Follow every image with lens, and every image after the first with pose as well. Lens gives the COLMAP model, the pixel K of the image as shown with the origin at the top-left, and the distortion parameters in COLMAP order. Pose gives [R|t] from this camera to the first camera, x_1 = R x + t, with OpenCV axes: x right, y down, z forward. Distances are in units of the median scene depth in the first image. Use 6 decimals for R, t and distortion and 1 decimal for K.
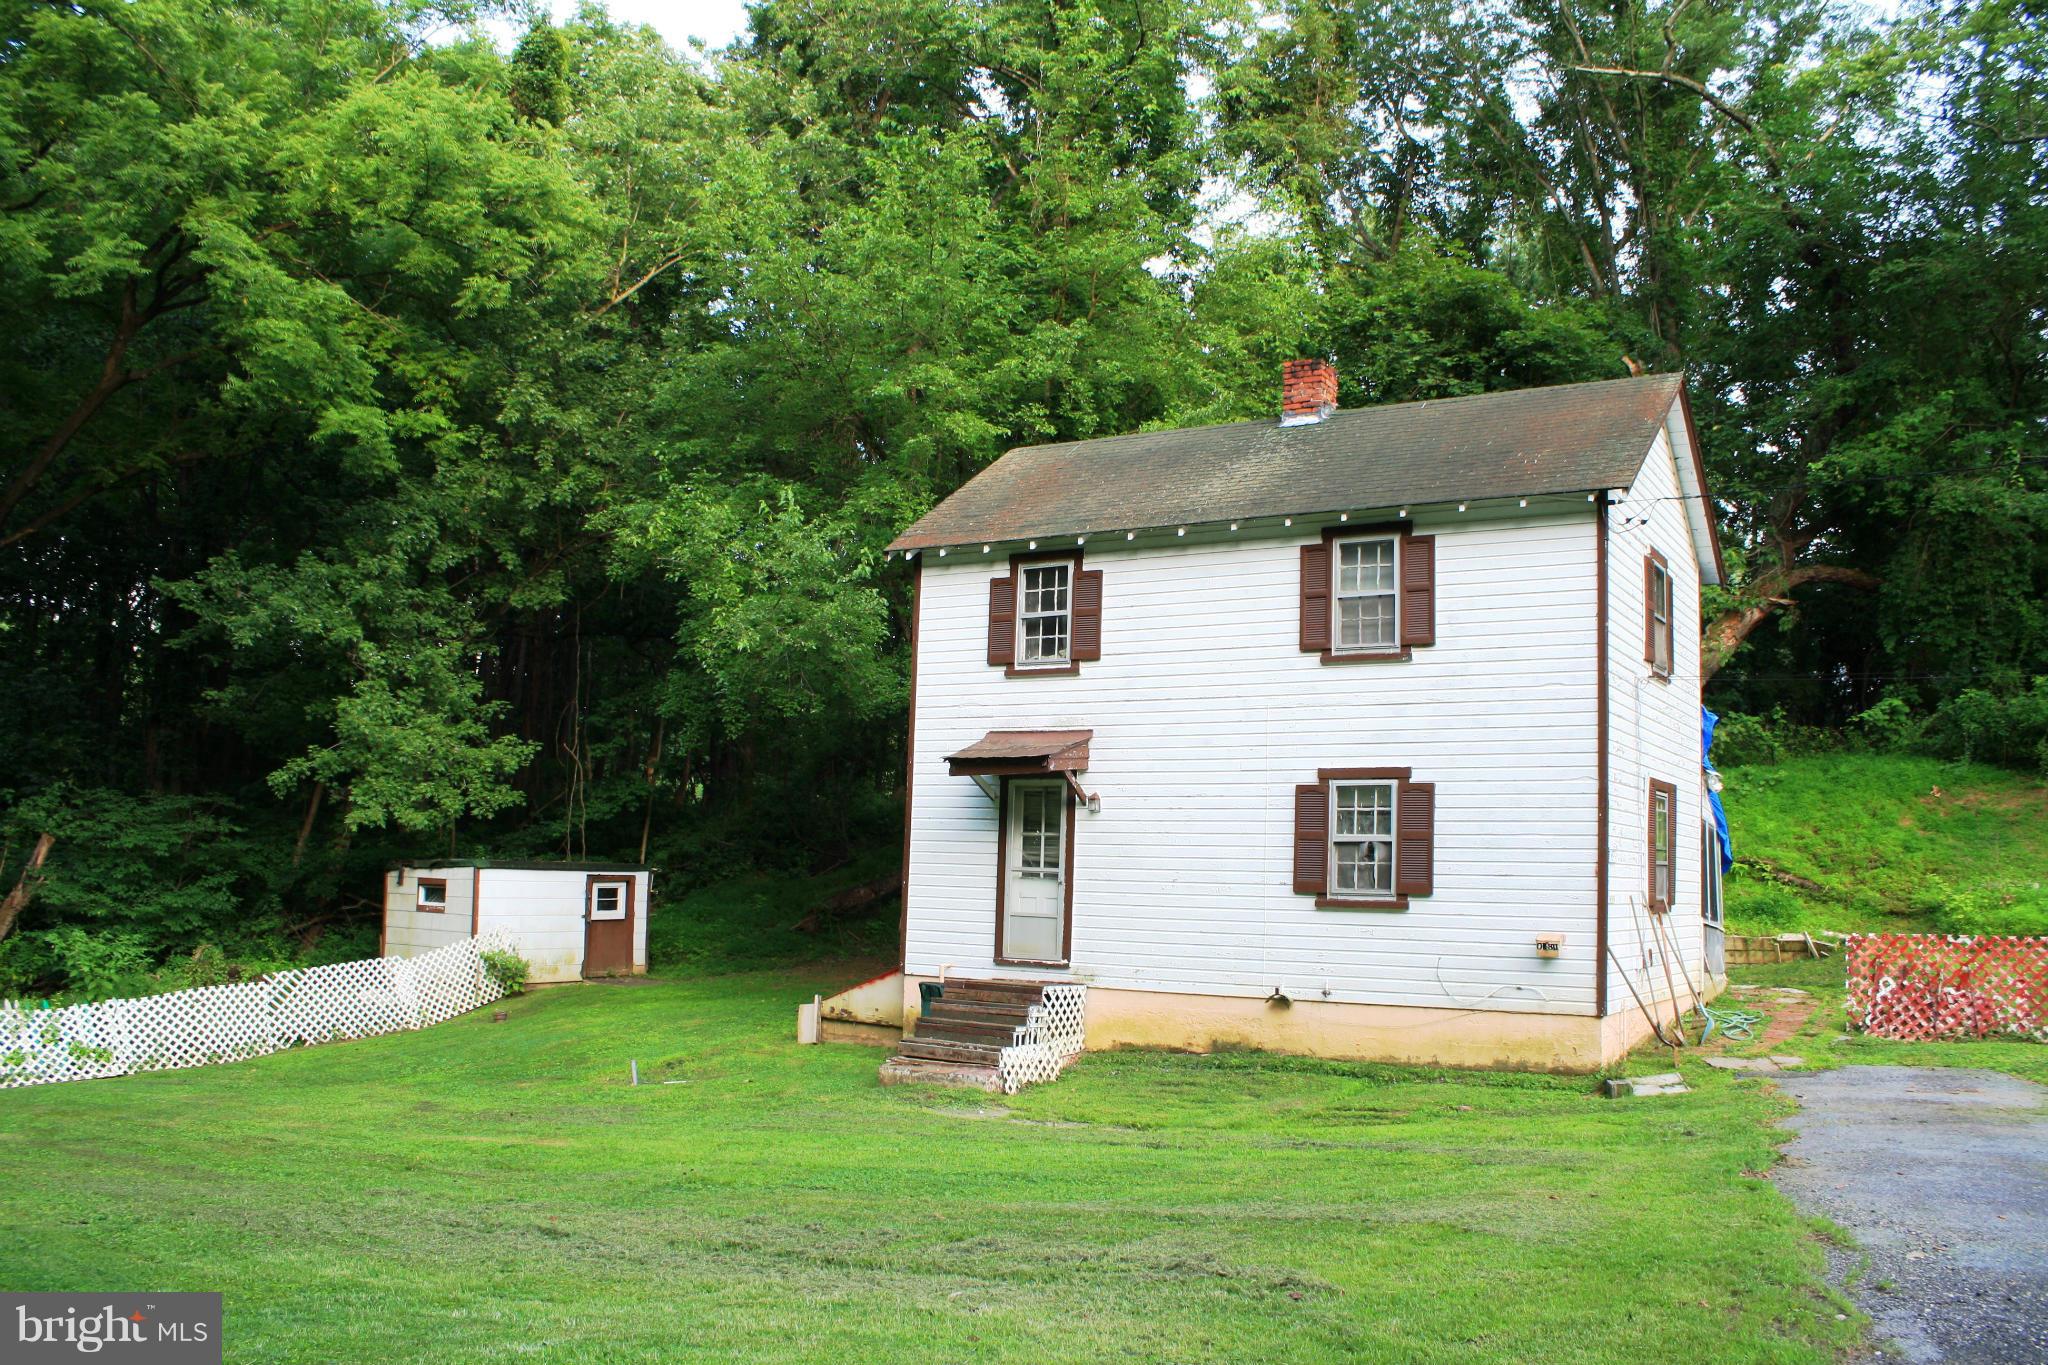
lens RADIAL K [[1687.6, 0, 1021.8], [0, 1687.6, 690.6], [0, 0, 1]] dist [-0.168727, 0.145842]
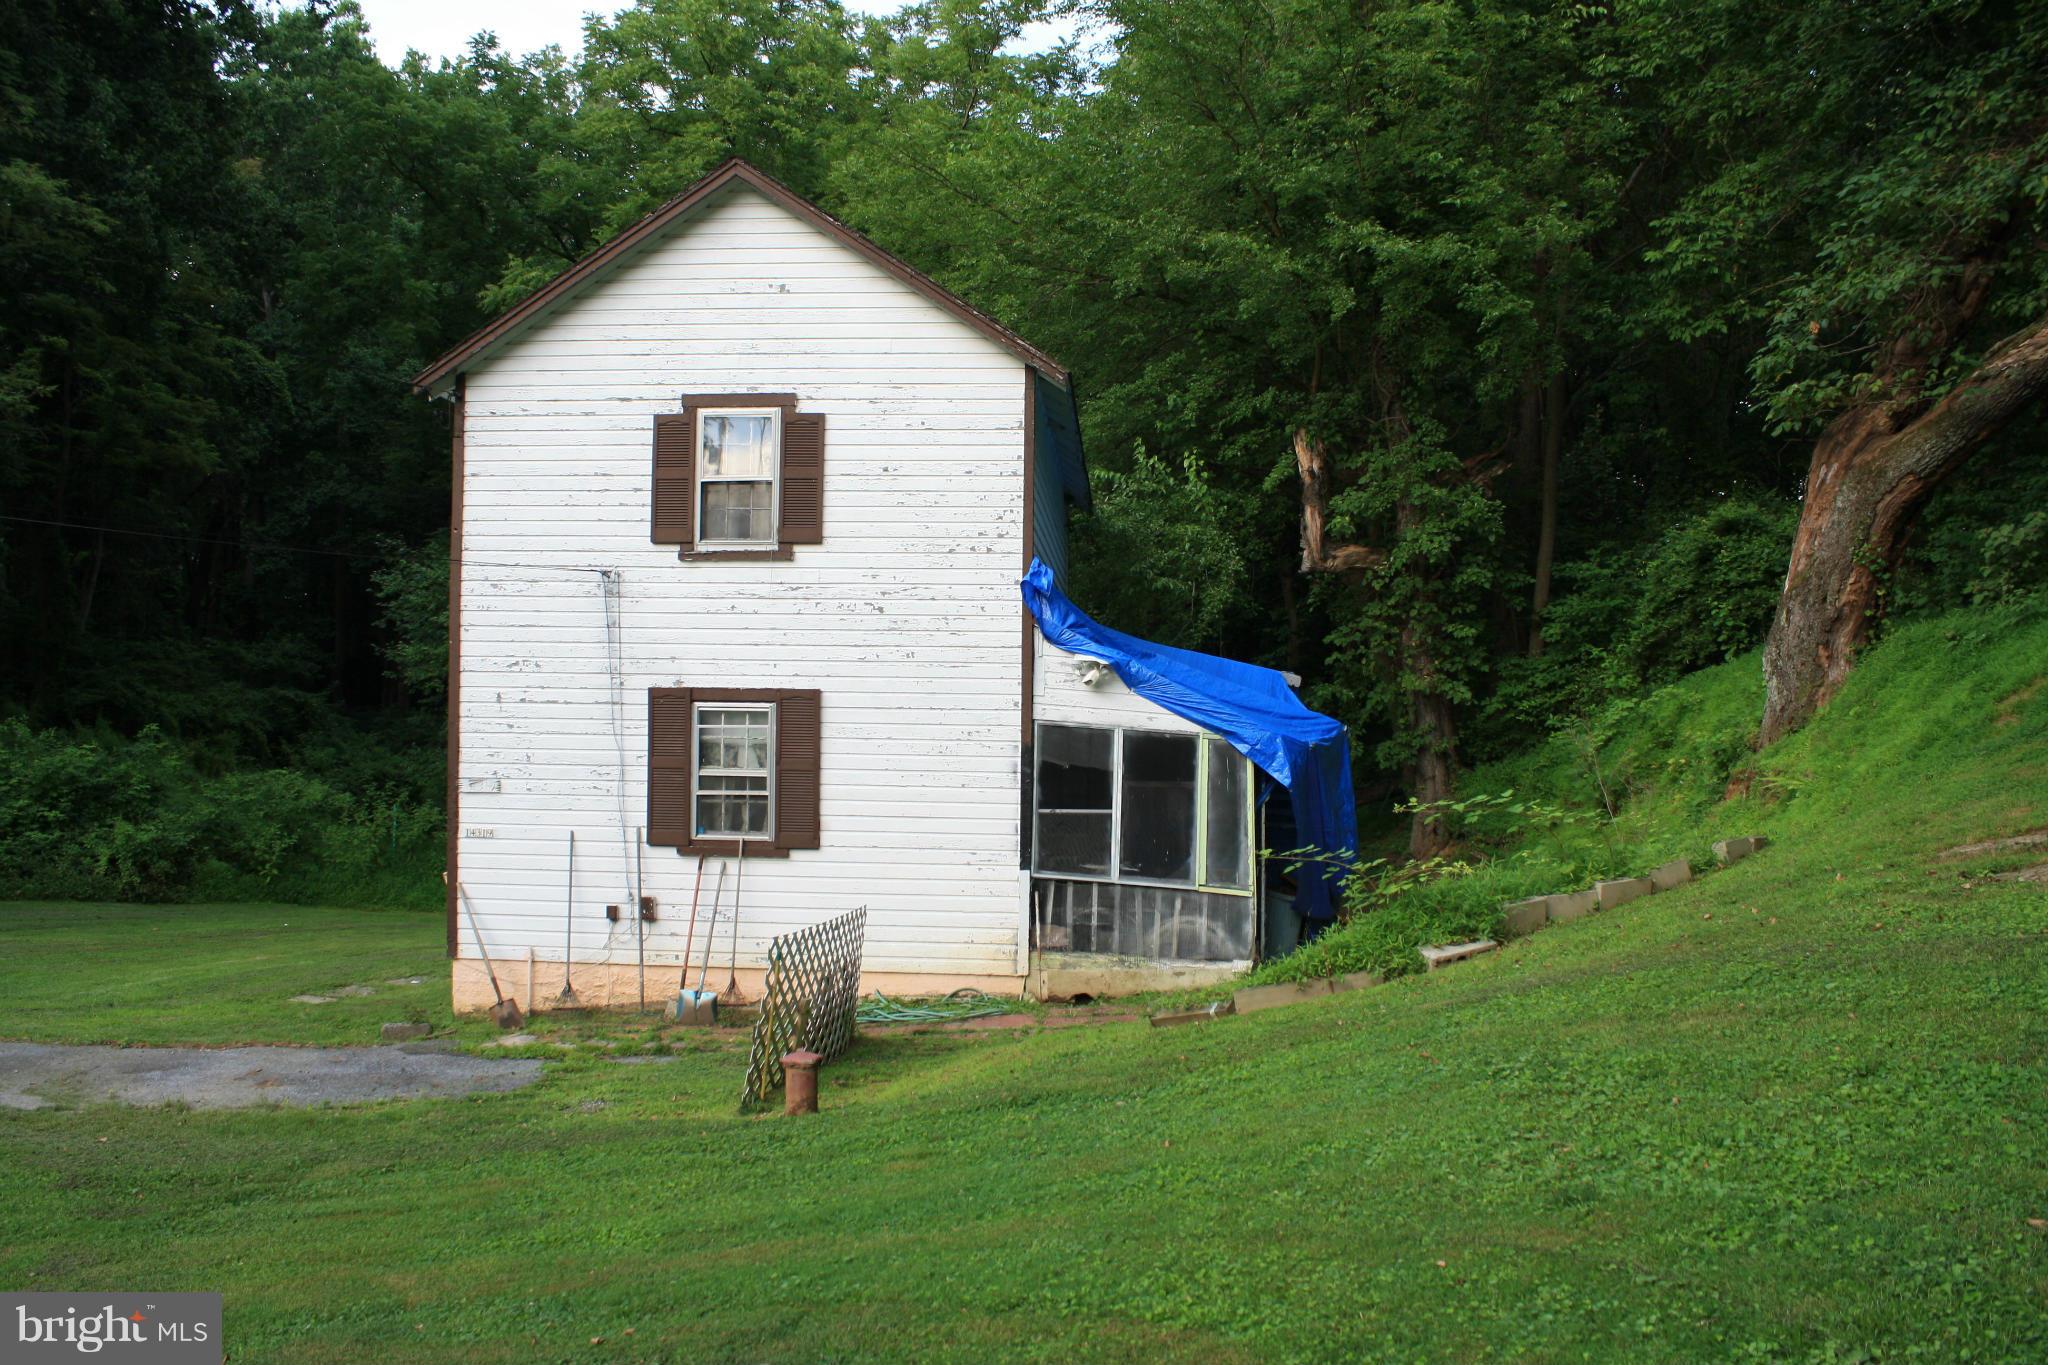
lens RADIAL K [[1692.7, 0, 1024.0], [0, 1692.7, 682.5], [0, 0, 1]] dist [-0.166377, 0.155623]
pose [[0.474609, -0.046844, -0.878949, 1.073115], [0.101266, 0.994858, 0.001659, 0.060185], [0.874352, -0.089795, 0.476912, 0.686587]]
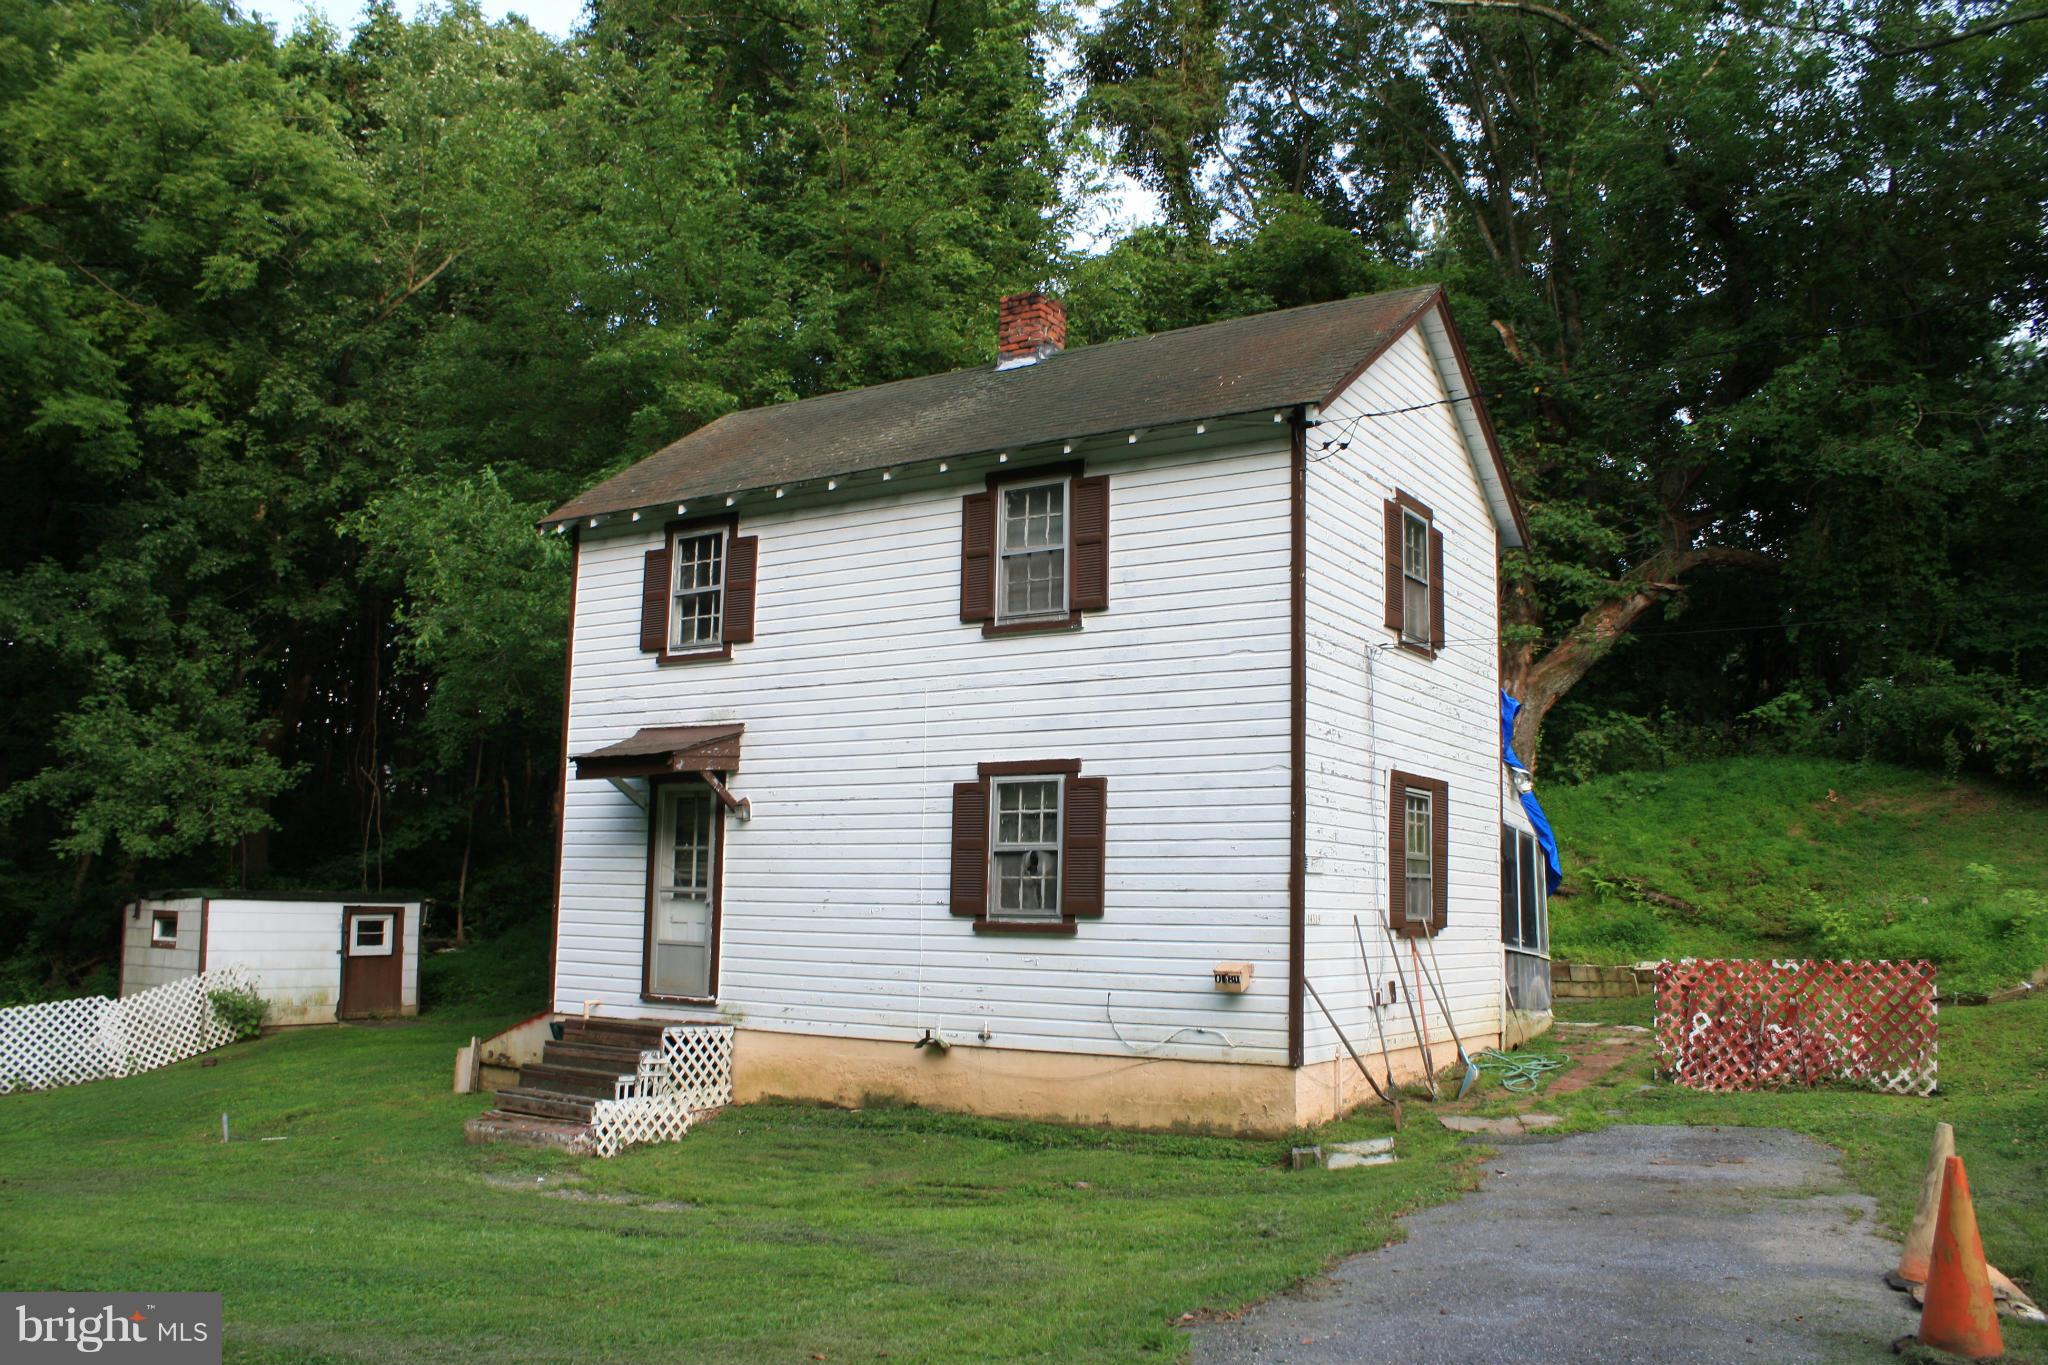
lens RADIAL K [[1687.6, 0, 1021.8], [0, 1687.6, 690.6], [0, 0, 1]] dist [-0.168727, 0.145842]
pose [[0.999812, -0.012983, -0.014386, 0.188971], [0.012645, 0.999648, -0.023314, 0.027414], [0.014684, 0.023128, 0.999625, 0.155061]]
